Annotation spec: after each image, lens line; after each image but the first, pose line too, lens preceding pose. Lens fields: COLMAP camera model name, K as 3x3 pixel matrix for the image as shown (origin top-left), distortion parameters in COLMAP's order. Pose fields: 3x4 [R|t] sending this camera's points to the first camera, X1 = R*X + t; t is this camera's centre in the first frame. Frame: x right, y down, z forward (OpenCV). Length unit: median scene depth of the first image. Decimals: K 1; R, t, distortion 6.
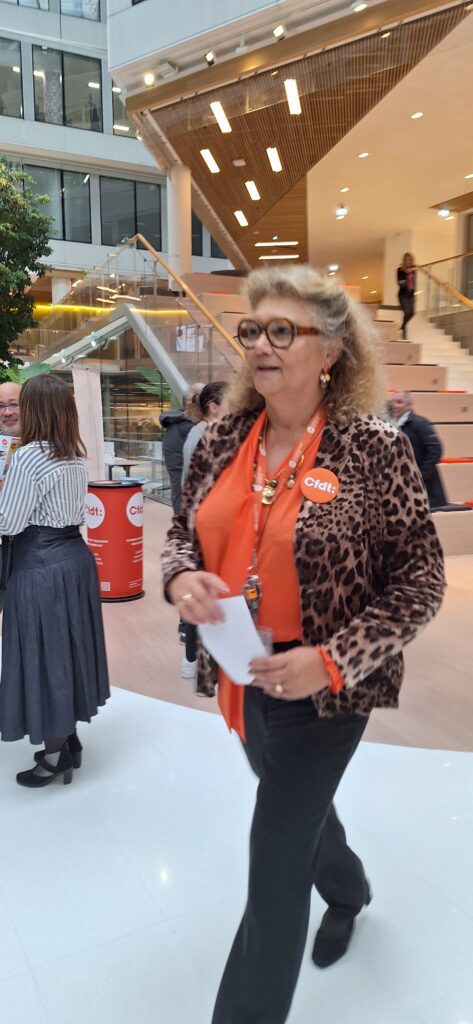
lens RADIAL K [[719.7, 0, 217.0], [0, 719.7, 525.6], [0, 0, 1]] dist [0.091557, -0.106366]
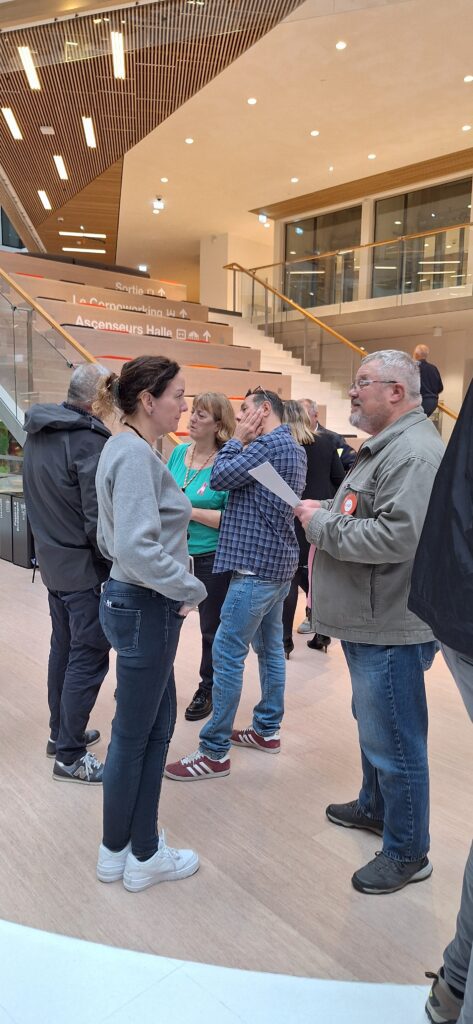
lens RADIAL K [[728.5, 0, 233.0], [0, 728.5, 528.9], [0, 0, 1]] dist [0.002764, -0.007357]
pose [[0.951860, -0.023886, 0.305600, -0.032975], [0.027388, 0.999599, -0.007175, -0.016018], [-0.305306, 0.015200, 0.952133, 0.121357]]
